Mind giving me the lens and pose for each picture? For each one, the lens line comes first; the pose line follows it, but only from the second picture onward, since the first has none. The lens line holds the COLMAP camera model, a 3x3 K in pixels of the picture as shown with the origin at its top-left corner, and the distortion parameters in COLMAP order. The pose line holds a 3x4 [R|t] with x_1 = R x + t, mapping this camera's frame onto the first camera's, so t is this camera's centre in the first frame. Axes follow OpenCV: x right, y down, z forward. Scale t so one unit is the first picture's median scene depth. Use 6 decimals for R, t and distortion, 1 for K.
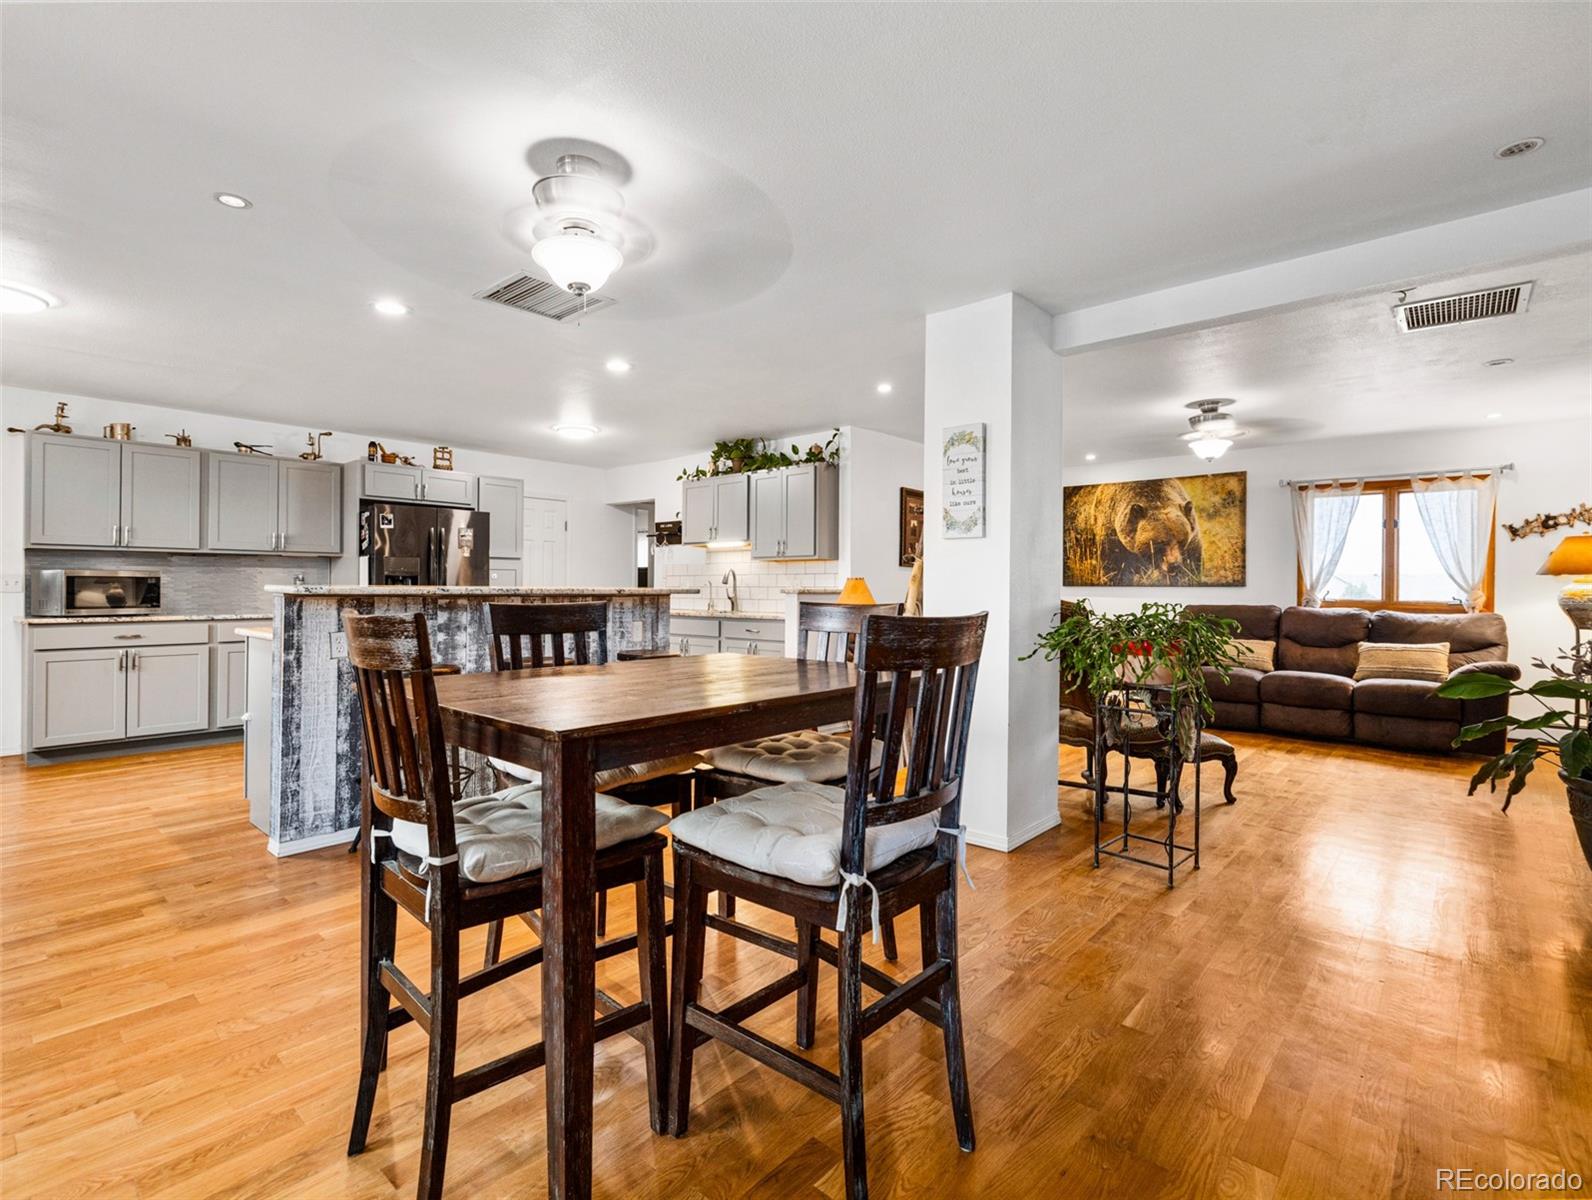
lens RADIAL K [[765.3, 0, 801.4], [0, 765.3, 587.8], [0, 0, 1]] dist [0.001878, 0.000907]
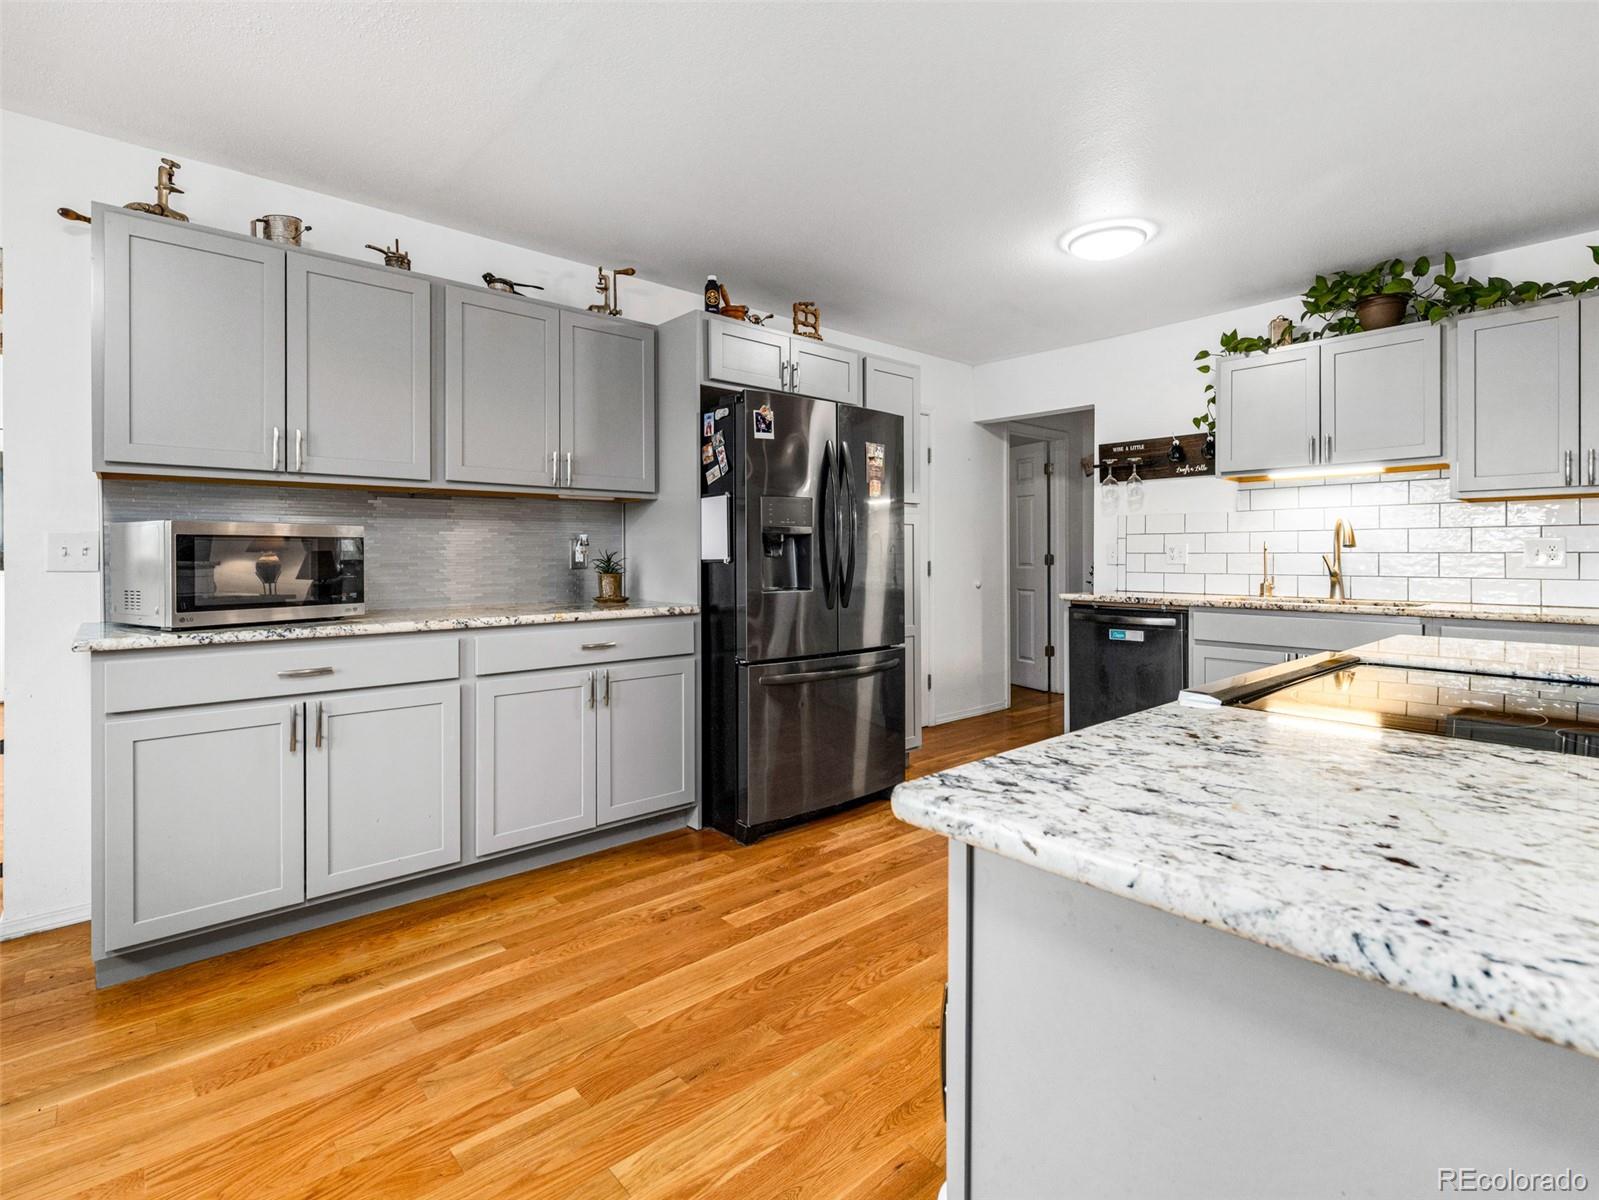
lens RADIAL K [[768.2, 0, 798.9], [0, 768.2, 562.0], [0, 0, 1]] dist [0.000231, -0.000043]
pose [[0.993146, -0.001807, -0.116866, -0.499390], [0.003082, 0.999938, 0.010729, -0.002963], [0.116839, -0.011015, 0.993090, 0.545324]]
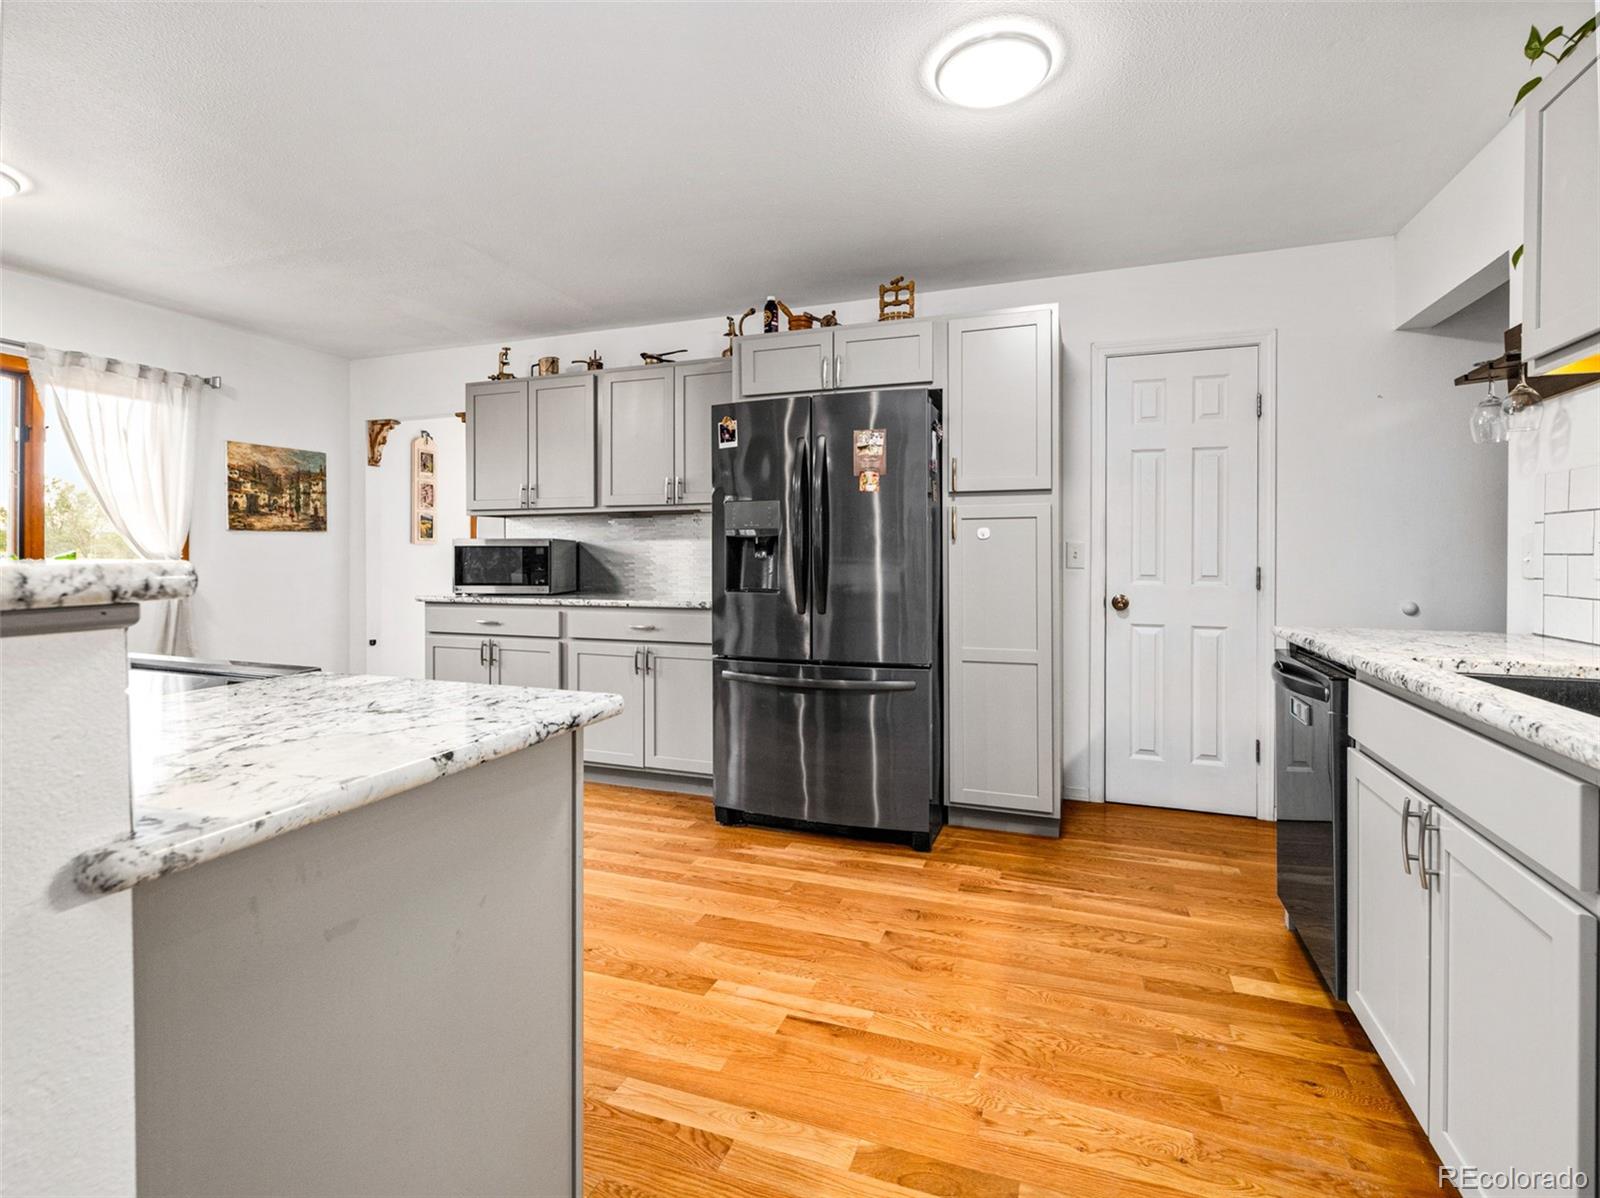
lens RADIAL K [[768.7, 0, 799.4], [0, 768.7, 561.0], [0, 0, 1]] dist [0.000231, -0.000043]
pose [[0.372149, 0.004249, -0.928163, -0.026998], [0.003175, 0.999978, 0.005851, -0.002311], [0.928167, -0.005124, 0.372128, 0.918152]]
